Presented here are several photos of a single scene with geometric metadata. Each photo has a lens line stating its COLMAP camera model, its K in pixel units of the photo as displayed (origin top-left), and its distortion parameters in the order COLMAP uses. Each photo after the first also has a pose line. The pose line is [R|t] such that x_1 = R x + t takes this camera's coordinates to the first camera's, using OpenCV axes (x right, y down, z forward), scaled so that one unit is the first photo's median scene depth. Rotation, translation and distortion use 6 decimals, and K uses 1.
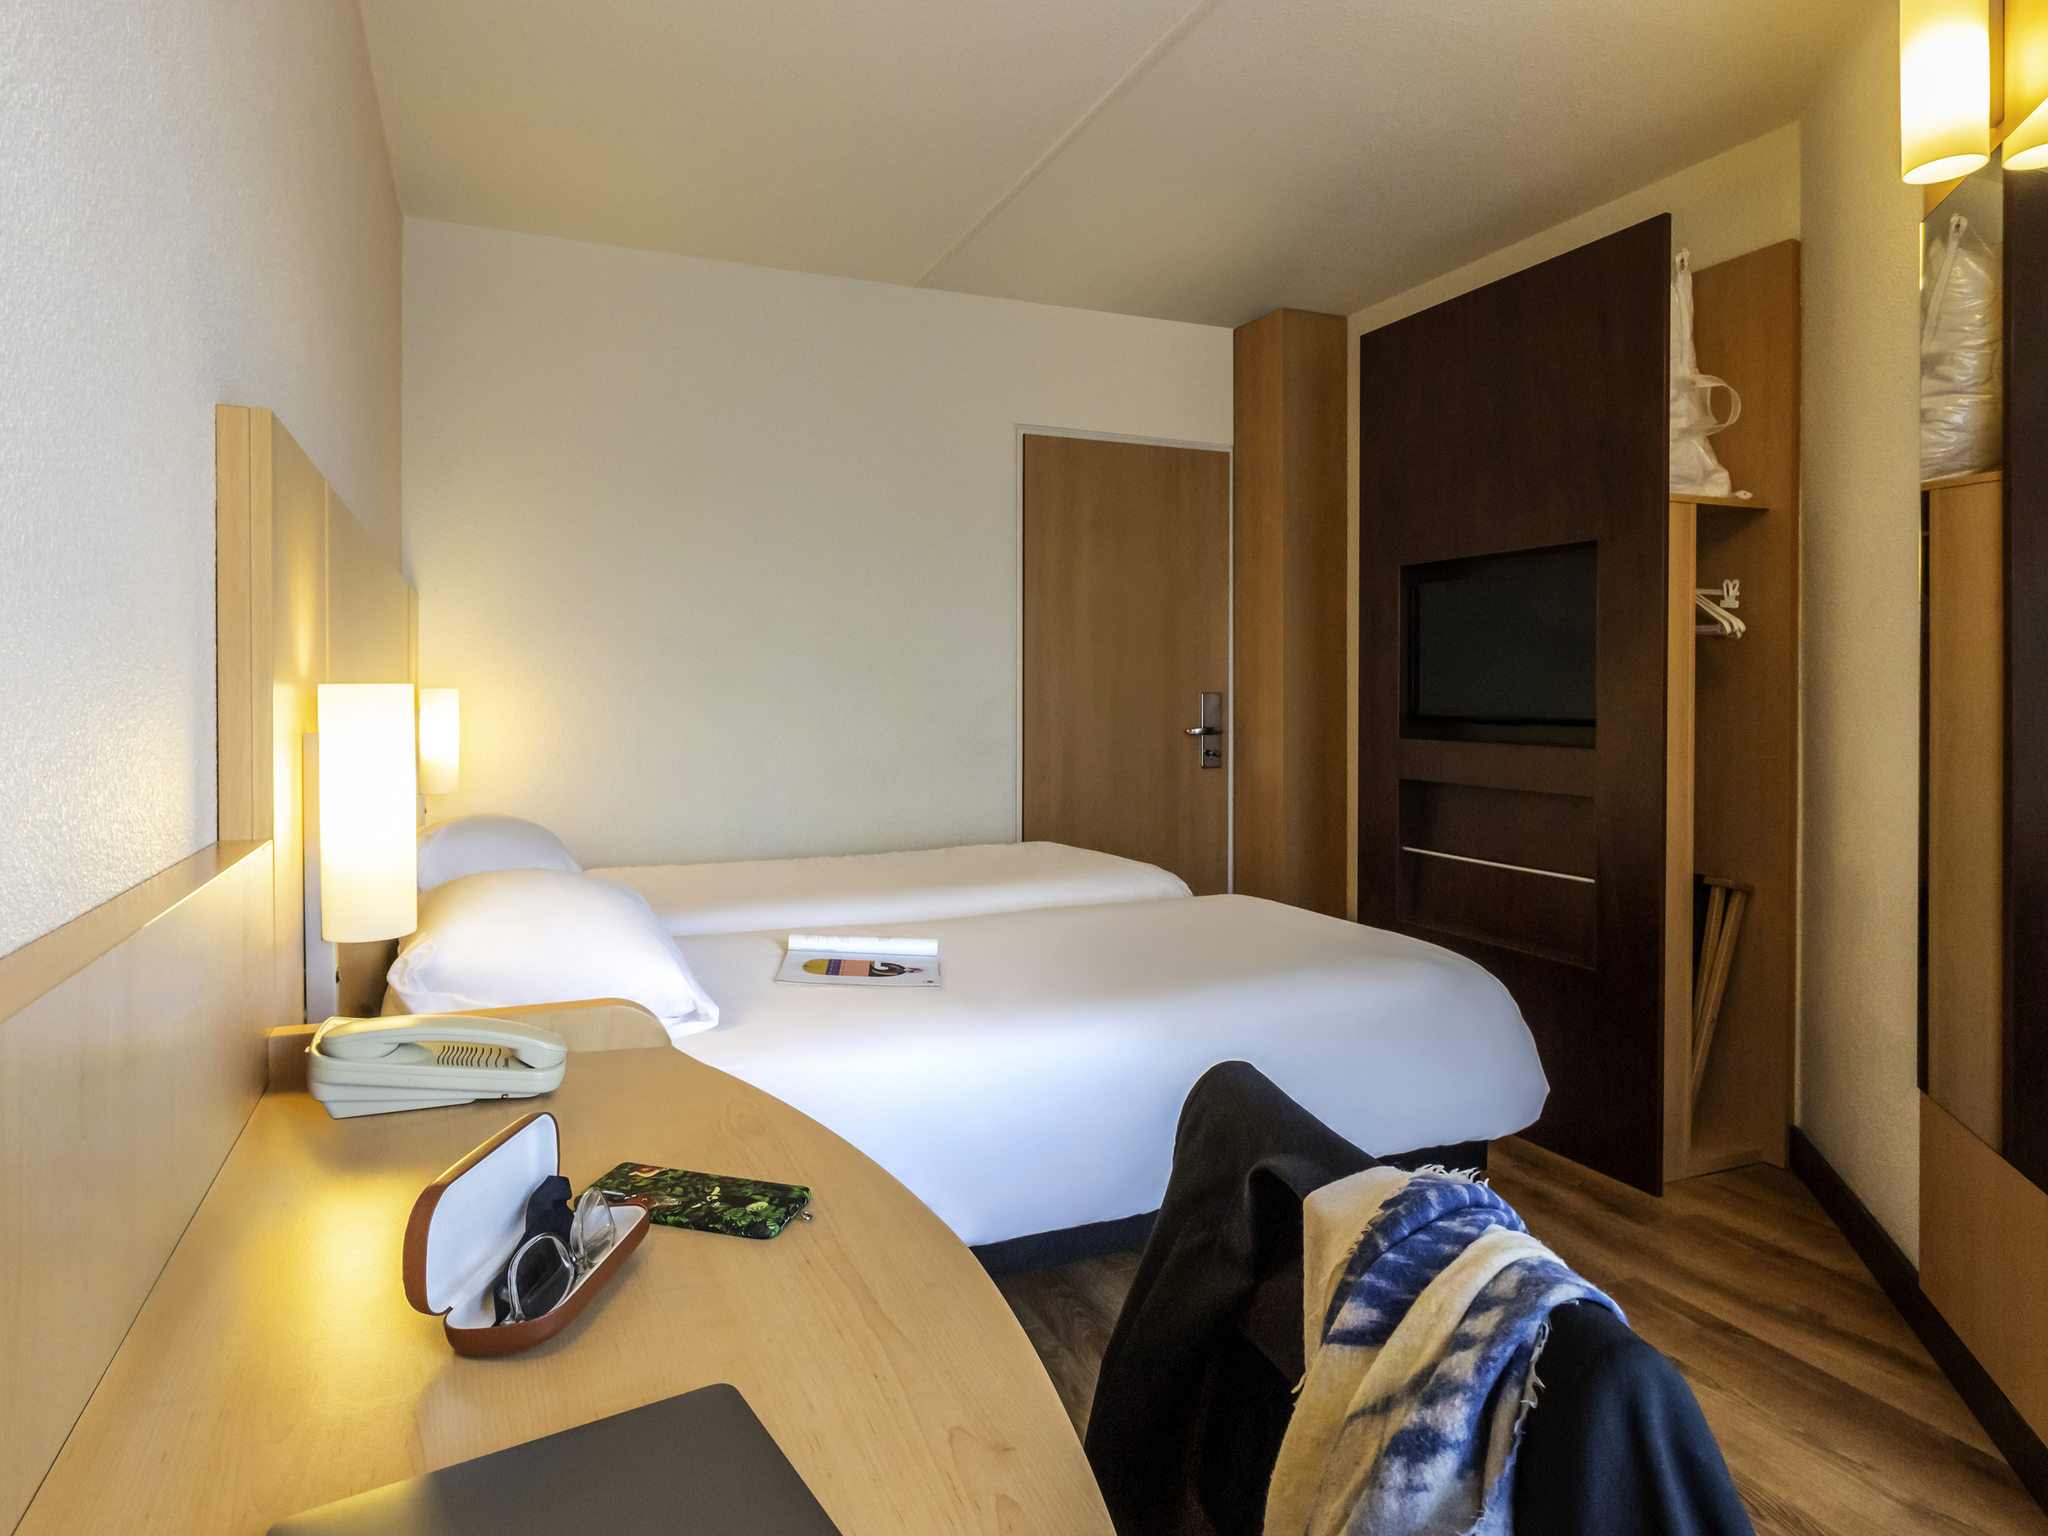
lens RADIAL K [[1138.9, 0, 983.6], [0, 1138.9, 705.0], [0, 0, 1]] dist [0.006798, 0.001250]
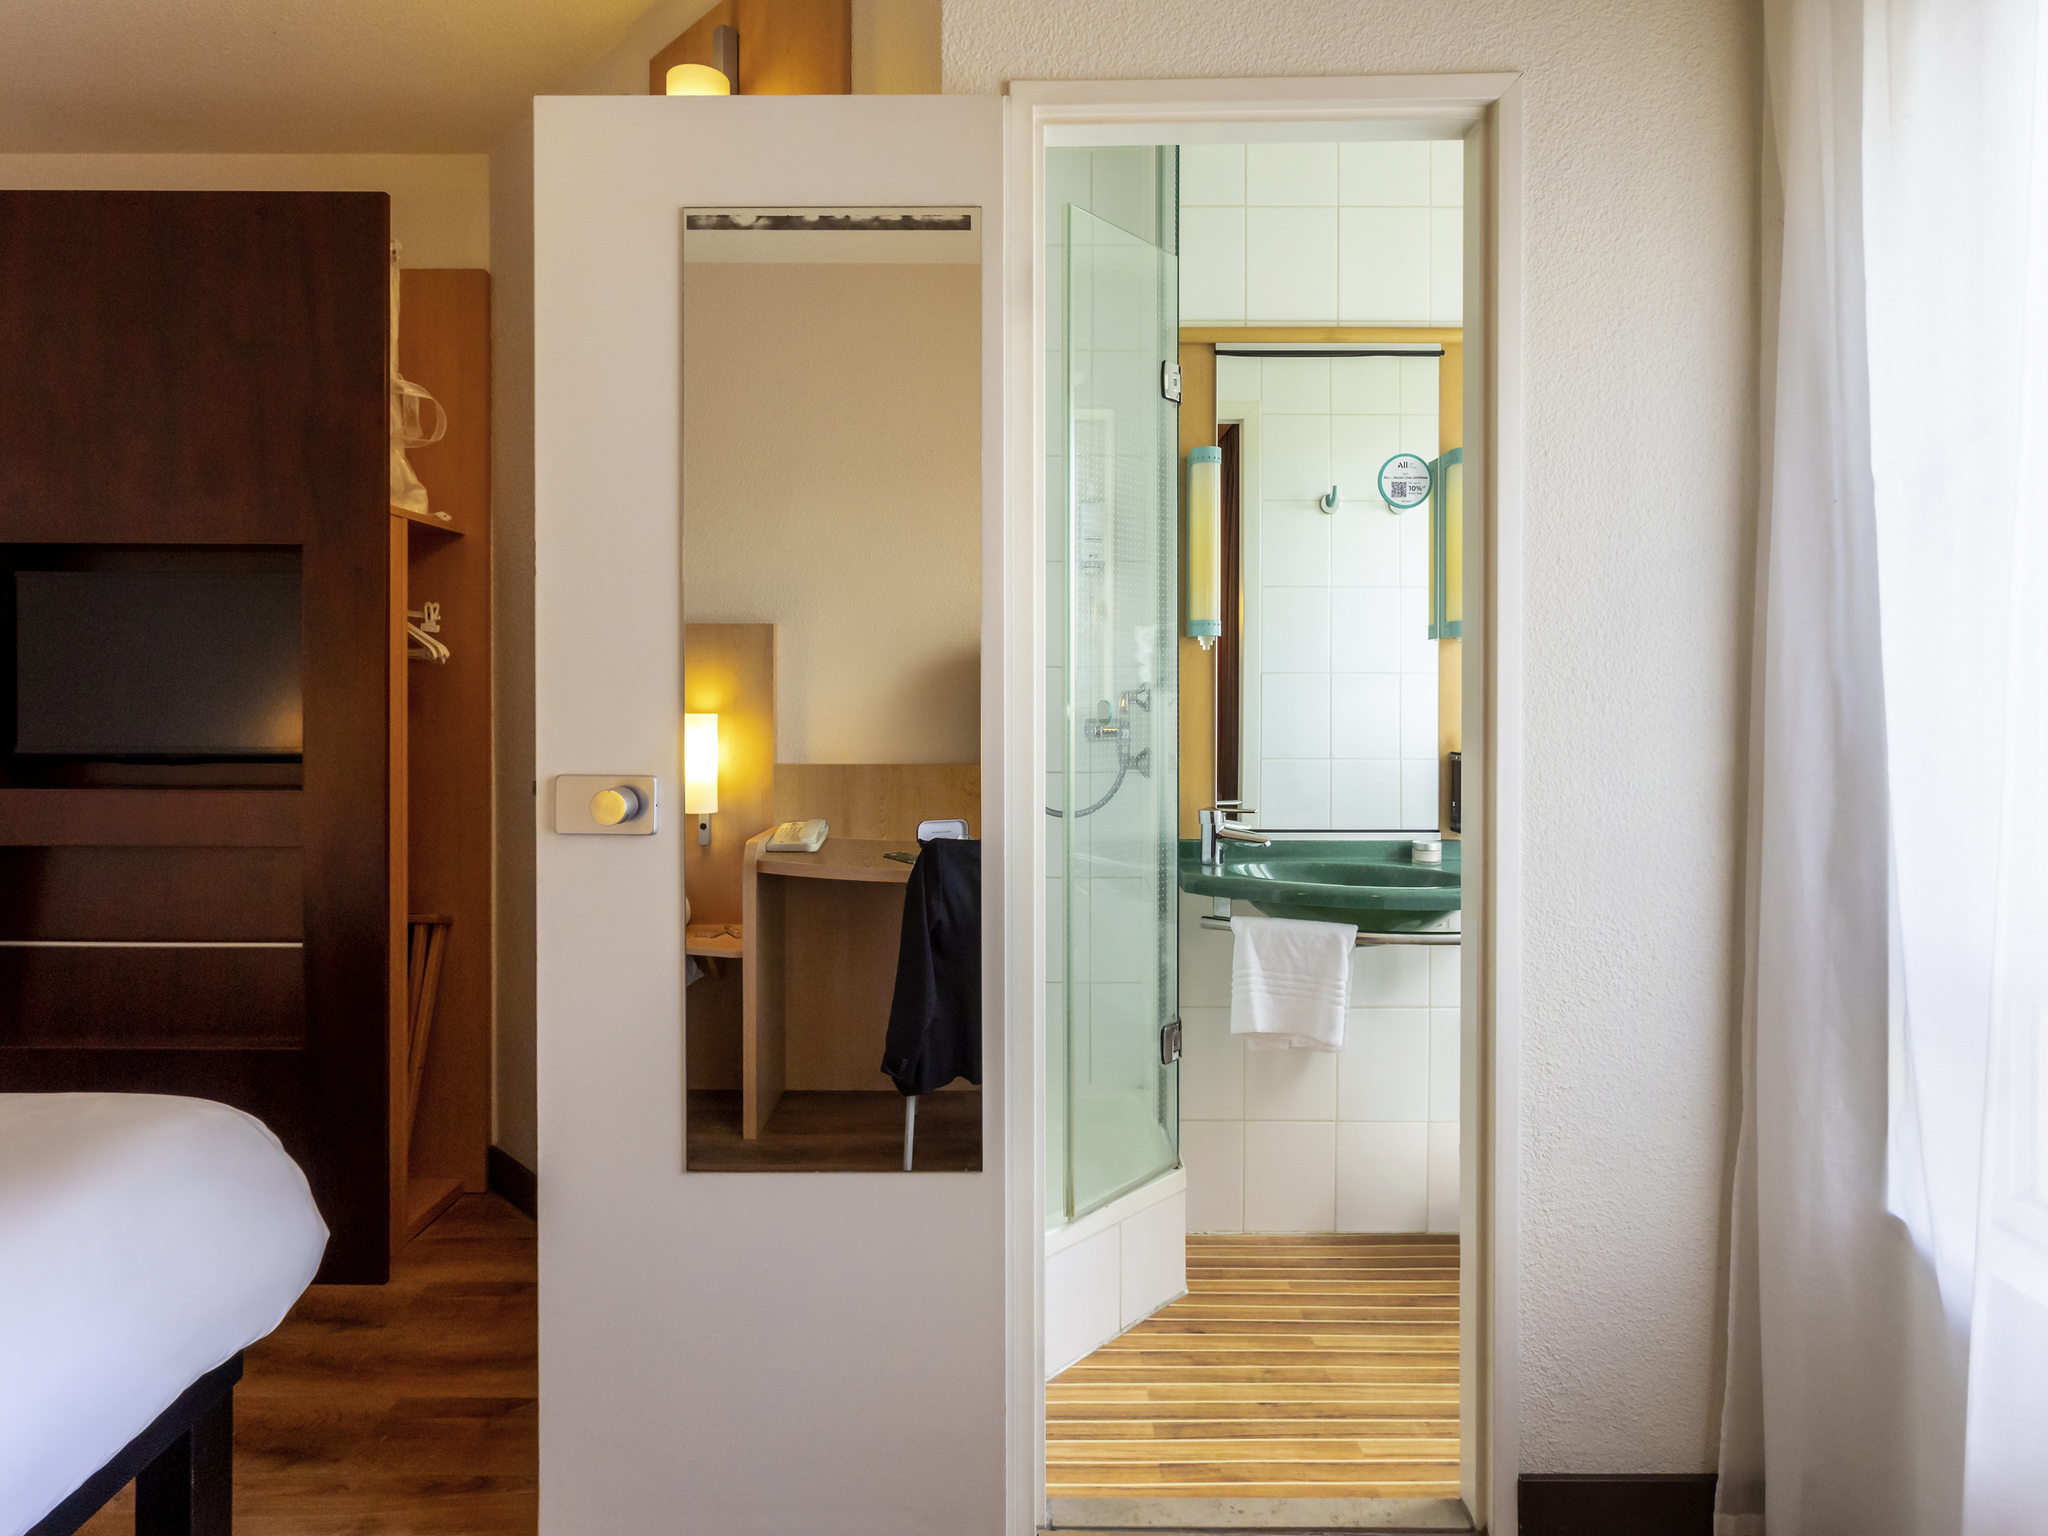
lens RADIAL K [[1138.9, 0, 983.6], [0, 1138.9, 705.0], [0, 0, 1]] dist [0.006798, 0.001250]
pose [[0.407068, -0.009116, 0.913352, -0.034625], [0.010354, 0.999932, 0.005365, -0.024413], [-0.913339, 0.007273, 0.407135, 0.190942]]
